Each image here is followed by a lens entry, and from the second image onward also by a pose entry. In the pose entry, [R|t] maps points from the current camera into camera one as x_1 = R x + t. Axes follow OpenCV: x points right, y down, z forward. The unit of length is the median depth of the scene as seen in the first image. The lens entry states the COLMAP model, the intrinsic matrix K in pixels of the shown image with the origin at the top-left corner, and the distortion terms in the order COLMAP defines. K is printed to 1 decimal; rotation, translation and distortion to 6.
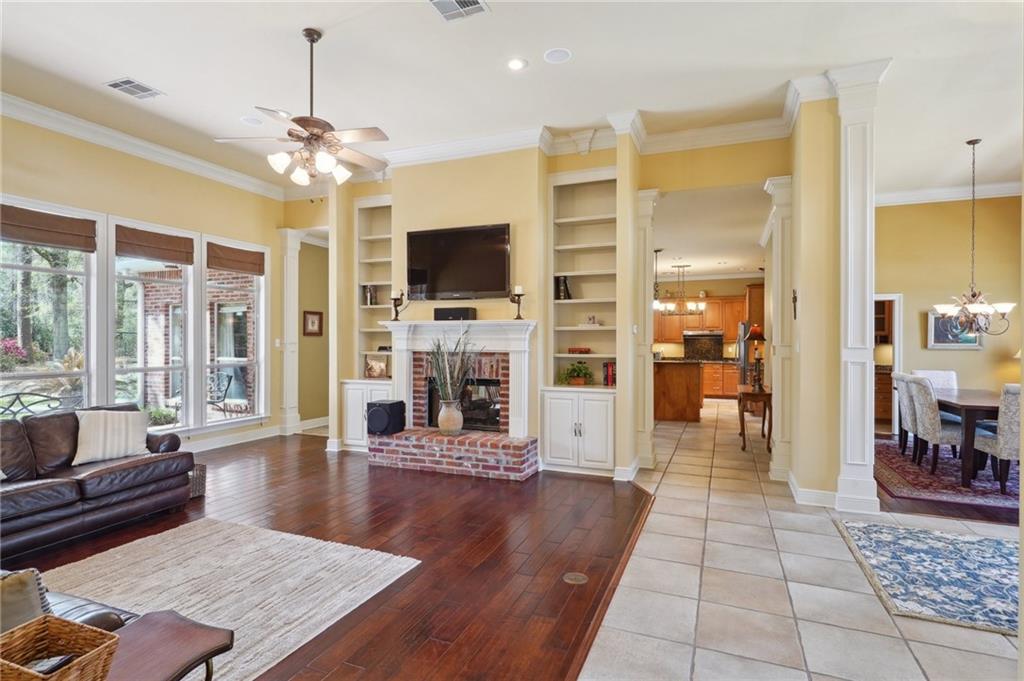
lens RADIAL K [[512.5, 0, 512.0], [0, 512.5, 340.5], [0, 0, 1]] dist [0.001933, 0.000397]
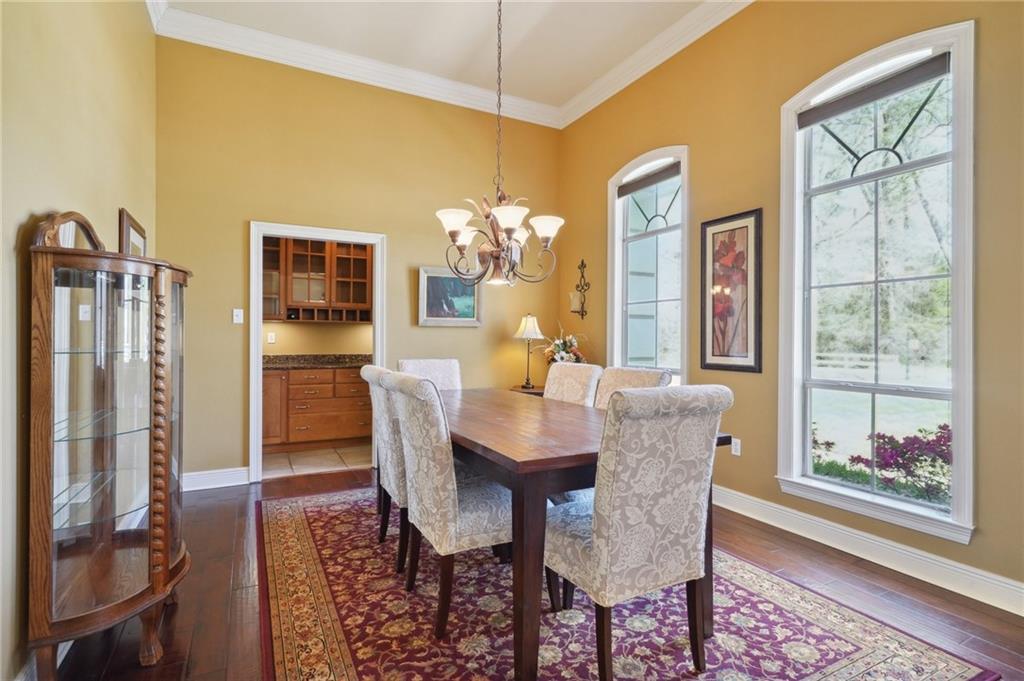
lens RADIAL K [[498.9, 0, 512.0], [0, 498.9, 340.5], [0, 0, 1]] dist [0.000165, 0.000021]
pose [[0.636390, -0.006271, 0.771342, 0.452159], [0.001953, 0.999977, 0.006519, 0.033809], [-0.771365, -0.002642, 0.636388, 0.575318]]
